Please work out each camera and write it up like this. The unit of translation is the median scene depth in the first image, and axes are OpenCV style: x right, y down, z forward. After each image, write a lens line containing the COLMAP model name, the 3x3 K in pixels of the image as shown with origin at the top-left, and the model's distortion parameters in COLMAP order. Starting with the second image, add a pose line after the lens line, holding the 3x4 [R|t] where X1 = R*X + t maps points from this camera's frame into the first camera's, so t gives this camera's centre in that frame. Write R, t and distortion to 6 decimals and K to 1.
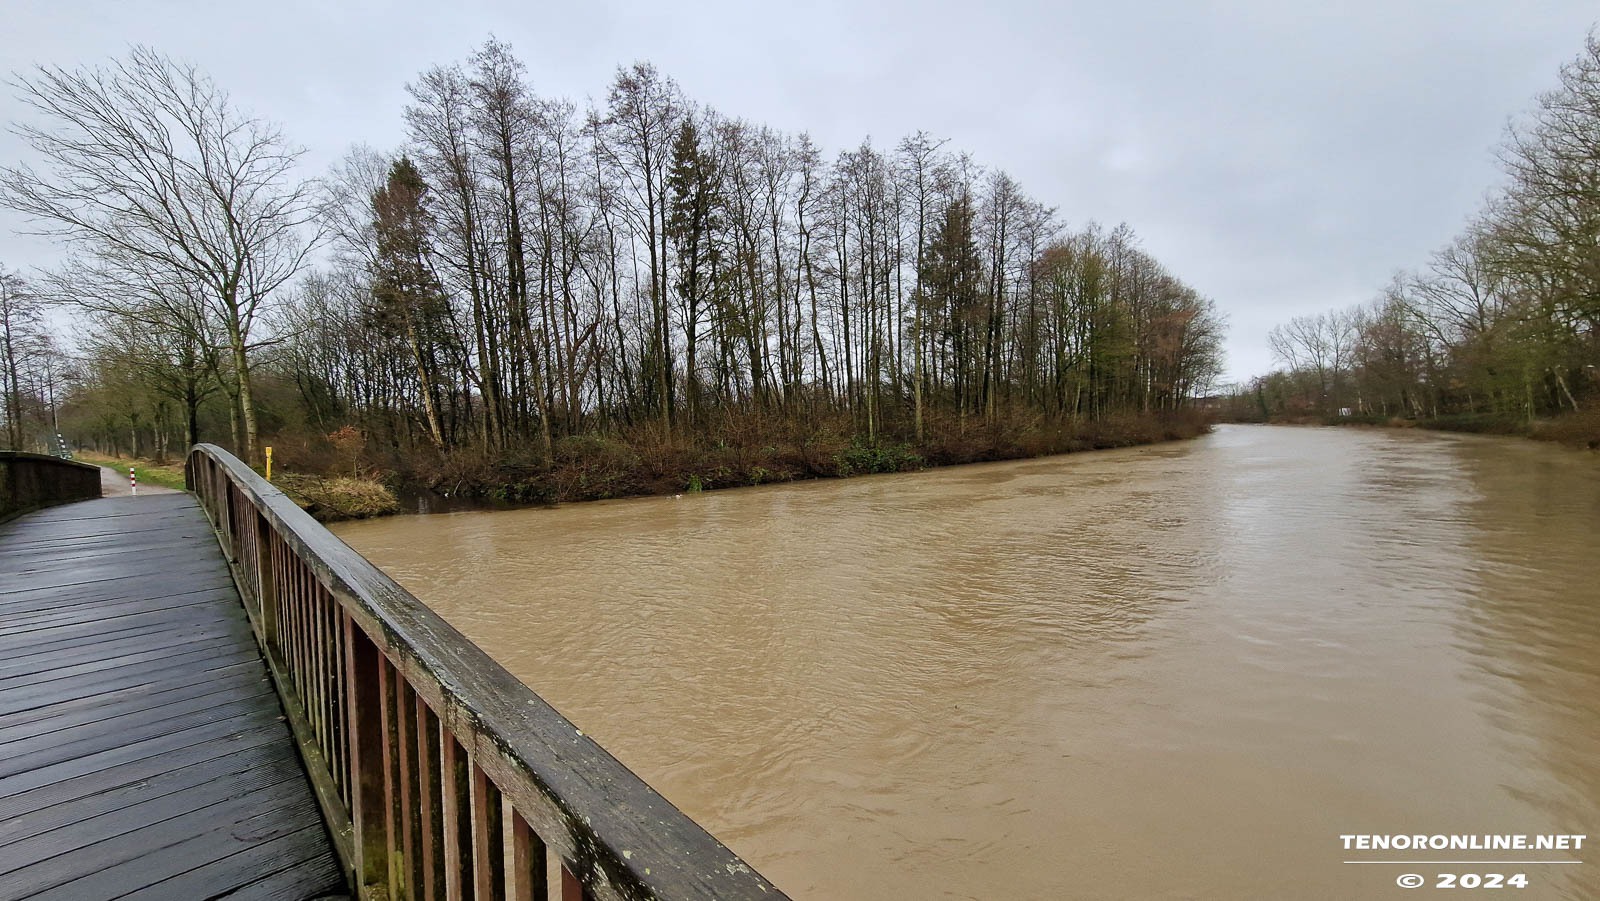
lens RADIAL K [[653.5, 0, 801.7], [0, 653.5, 456.5], [0, 0, 1]] dist [-0.002796, 0.000076]
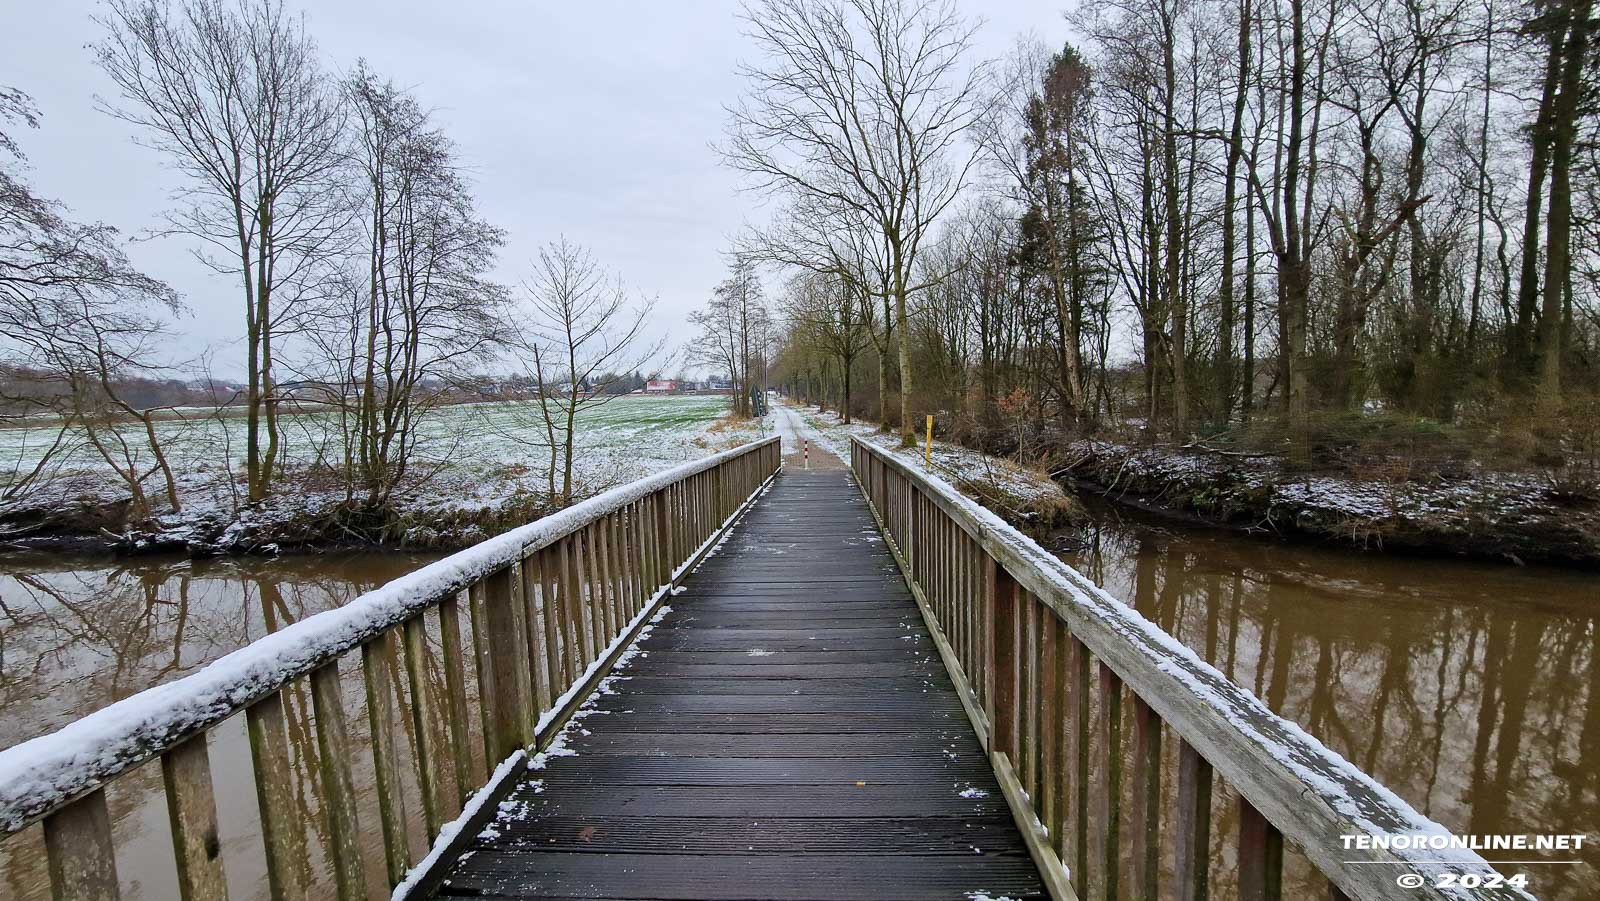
lens RADIAL K [[651.6, 0, 803.2], [0, 651.6, 455.0], [0, 0, 1]] dist [-0.014941, 0.006292]
pose [[0.690574, 0.090942, -0.717521, -0.187814], [-0.041684, 0.995419, 0.086046, -0.015287], [0.722059, -0.029512, 0.691202, 0.185184]]
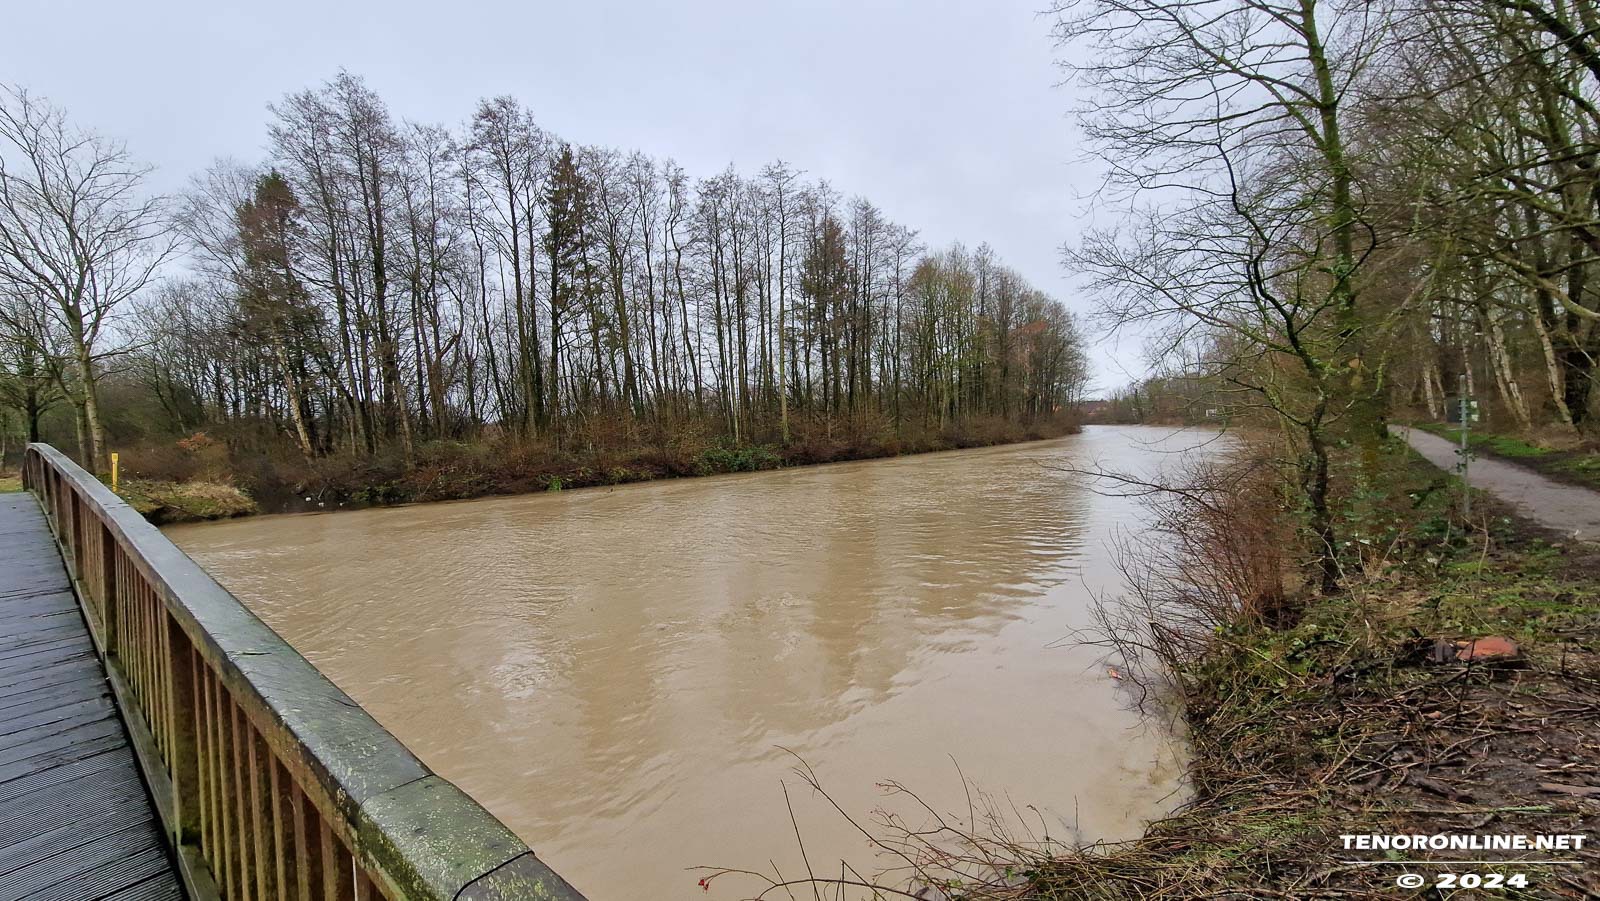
lens RADIAL K [[651.6, 0, 803.2], [0, 651.6, 455.0], [0, 0, 1]] dist [-0.014941, 0.006292]
pose [[0.992846, -0.014596, 0.118507, 0.082113], [0.015727, 0.999839, -0.008608, 0.007159], [-0.118362, 0.010410, 0.992916, -0.083661]]
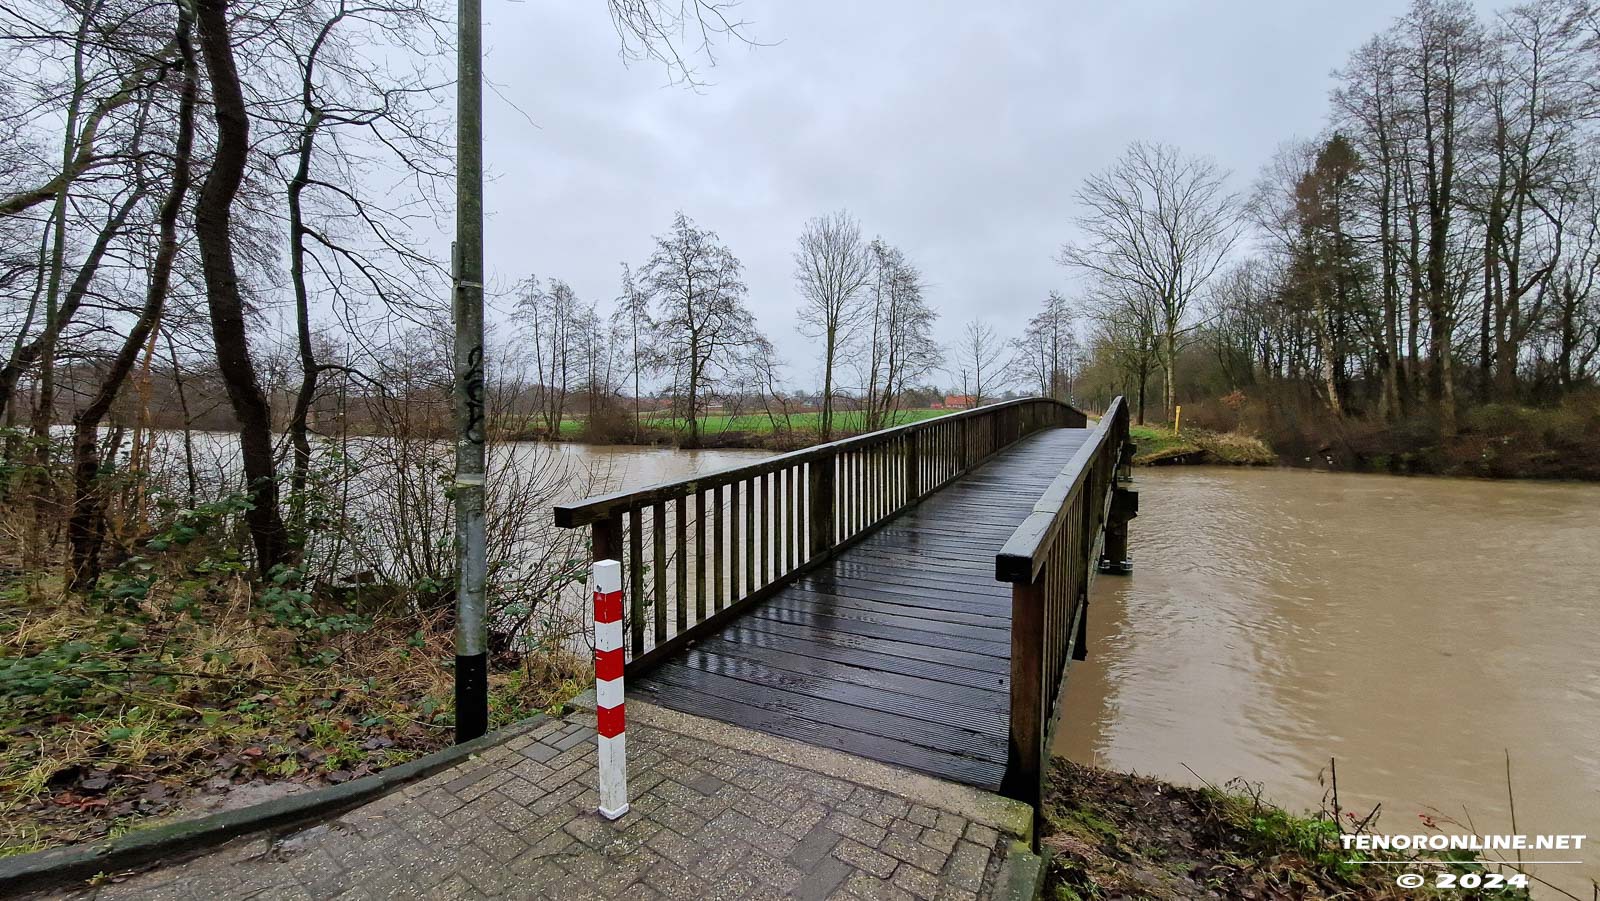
lens RADIAL K [[651.6, 0, 803.2], [0, 651.6, 455.0], [0, 0, 1]] dist [-0.014941, 0.006292]
pose [[0.321492, 0.093391, -0.942296, 0.121668], [-0.051574, 0.995374, 0.081056, 0.009008], [0.945507, 0.022539, 0.324822, -0.103804]]
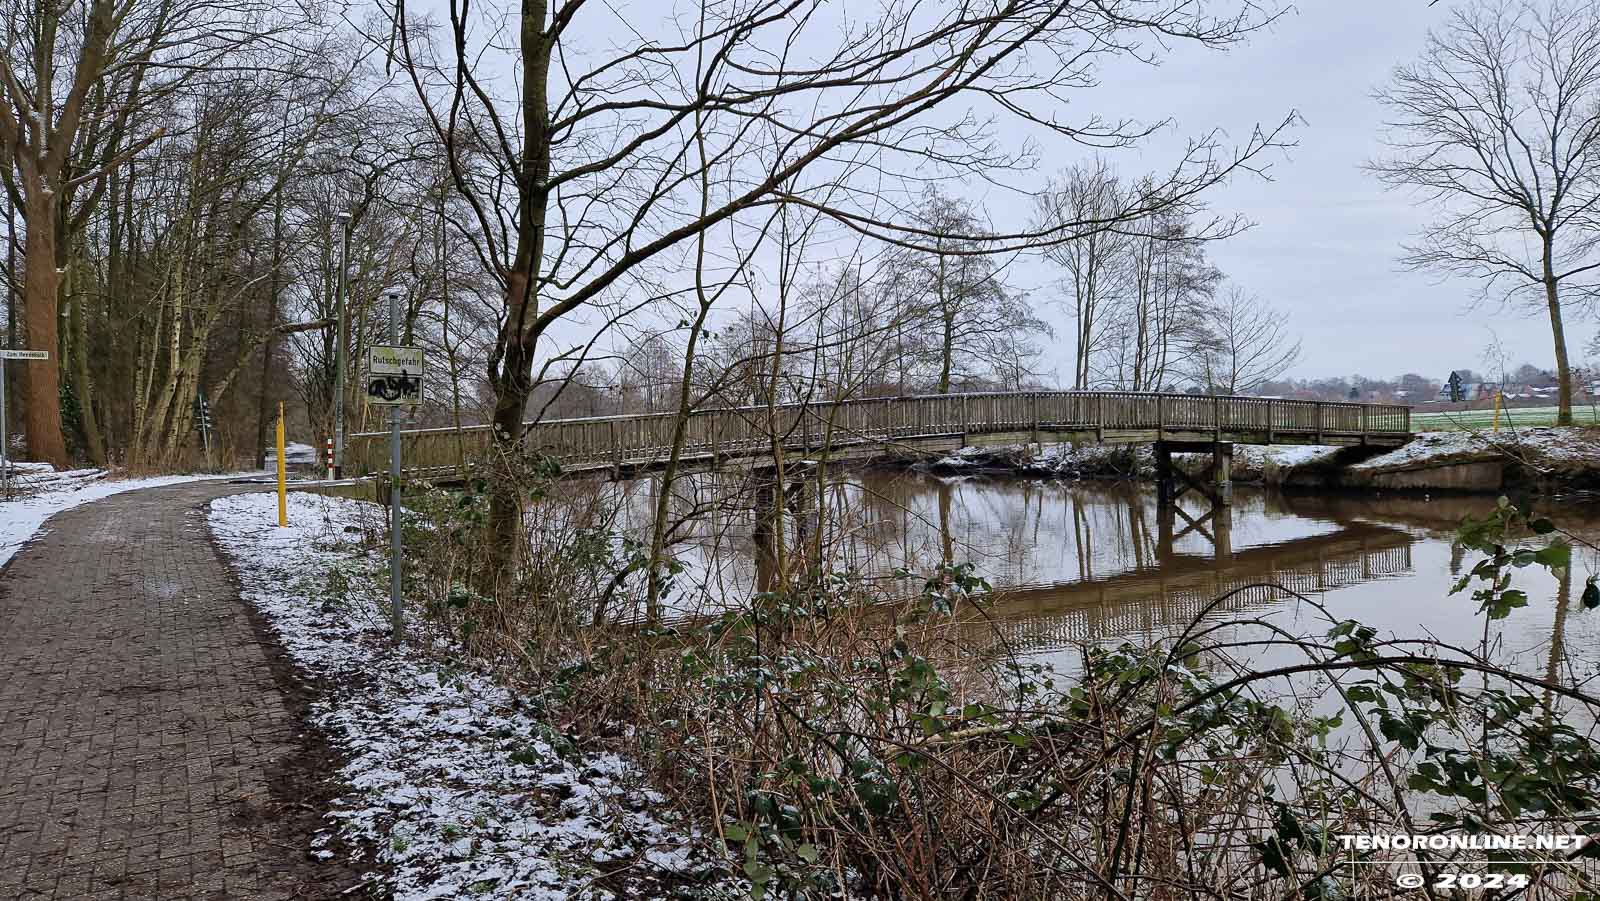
lens RADIAL K [[1076.9, 0, 792.4], [0, 1076.9, 464.8], [0, 0, 1]] dist [0.037895, -0.034168]
pose [[-0.280222, 0.073457, -0.957120, 0.498029], [-0.014567, 0.996628, 0.080754, -0.011246], [0.959825, 0.036571, -0.278207, 0.253242]]
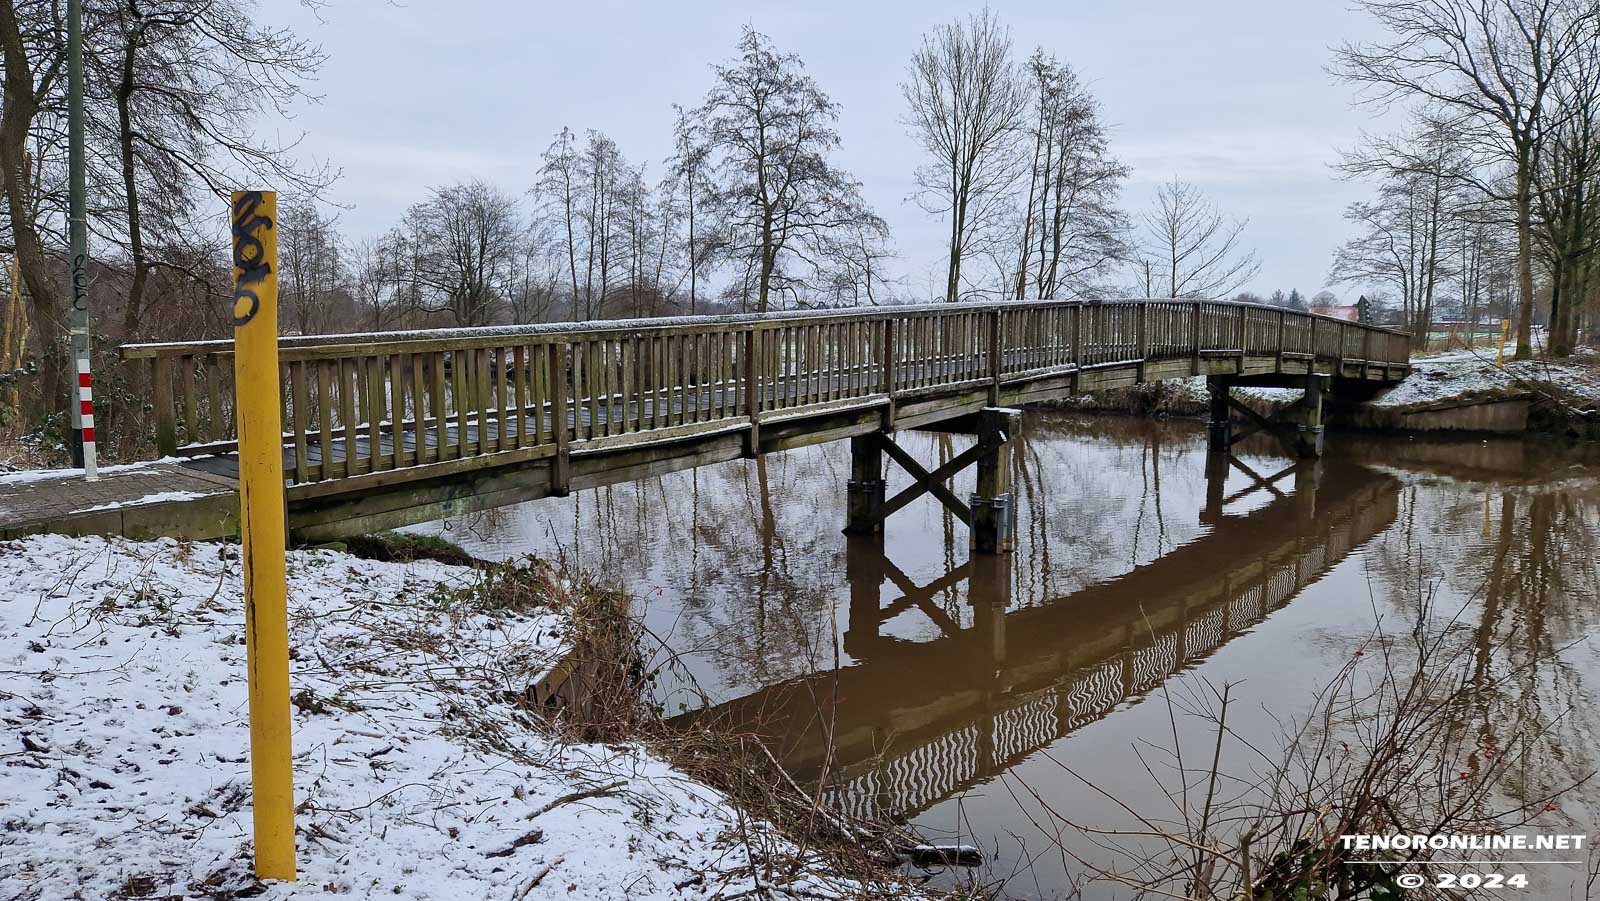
lens RADIAL K [[1076.9, 0, 792.4], [0, 1076.9, 464.8], [0, 0, 1]] dist [0.037895, -0.034168]
pose [[0.078725, 0.152958, -0.985092, 0.250383], [-0.054542, 0.987340, 0.148948, 0.005695], [0.995403, 0.042003, 0.086071, -0.001001]]
